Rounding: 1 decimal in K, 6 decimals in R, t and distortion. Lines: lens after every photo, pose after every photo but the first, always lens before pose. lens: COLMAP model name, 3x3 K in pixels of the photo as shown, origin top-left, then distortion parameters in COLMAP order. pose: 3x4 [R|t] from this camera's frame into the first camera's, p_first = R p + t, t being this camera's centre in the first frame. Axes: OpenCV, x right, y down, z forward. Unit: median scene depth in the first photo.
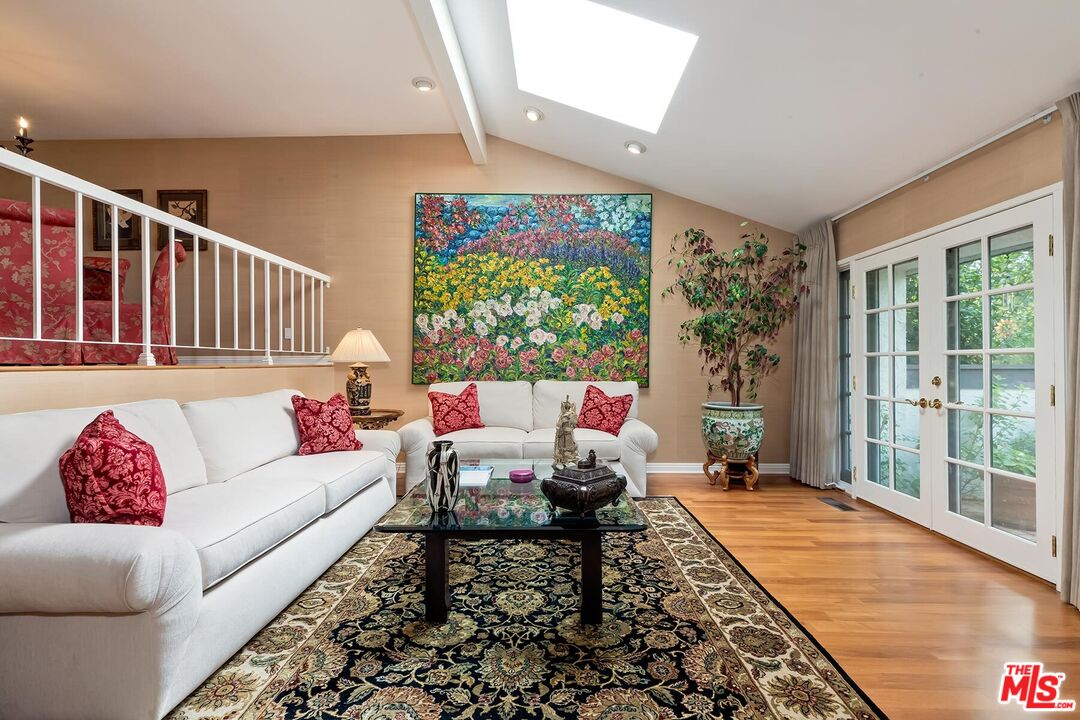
lens RADIAL K [[493.7, 0, 540.0], [0, 493.7, 357.0], [0, 0, 1]] dist [0.002889, 0.000066]
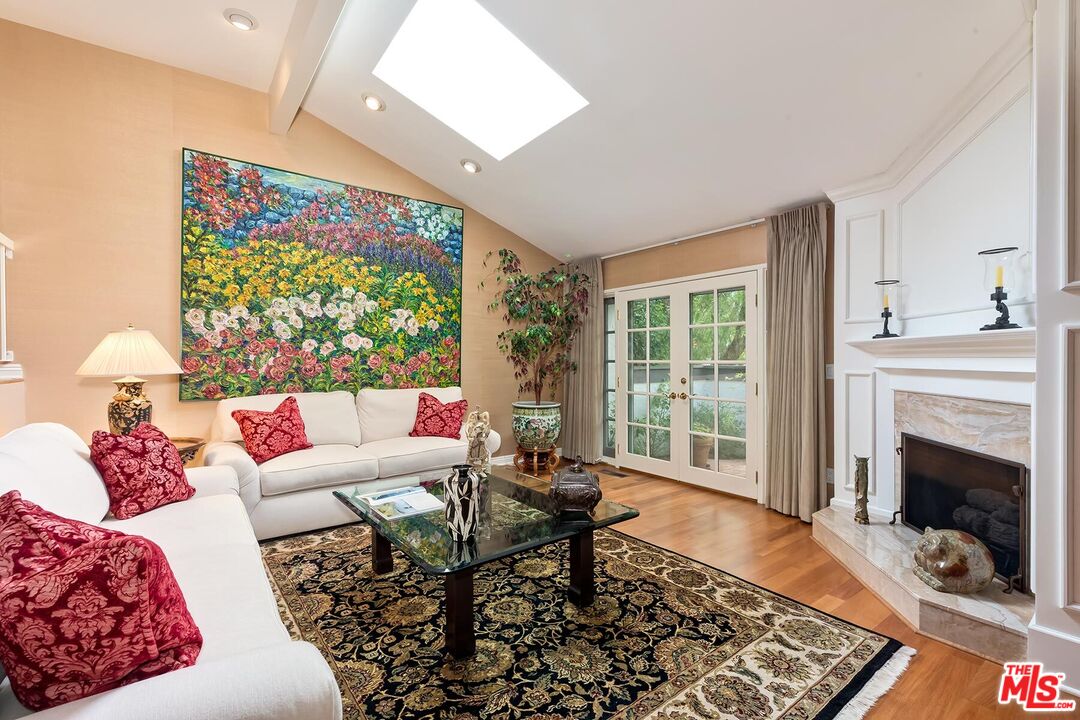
lens RADIAL K [[482.5, 0, 540.0], [0, 482.5, 360.0], [0, 0, 1]] dist [0.001877, -0.000074]
pose [[0.786101, -0.003603, 0.618088, -0.284670], [-0.004044, 0.999932, 0.010972, -0.018500], [-0.618085, -0.011125, 0.786033, 0.080906]]
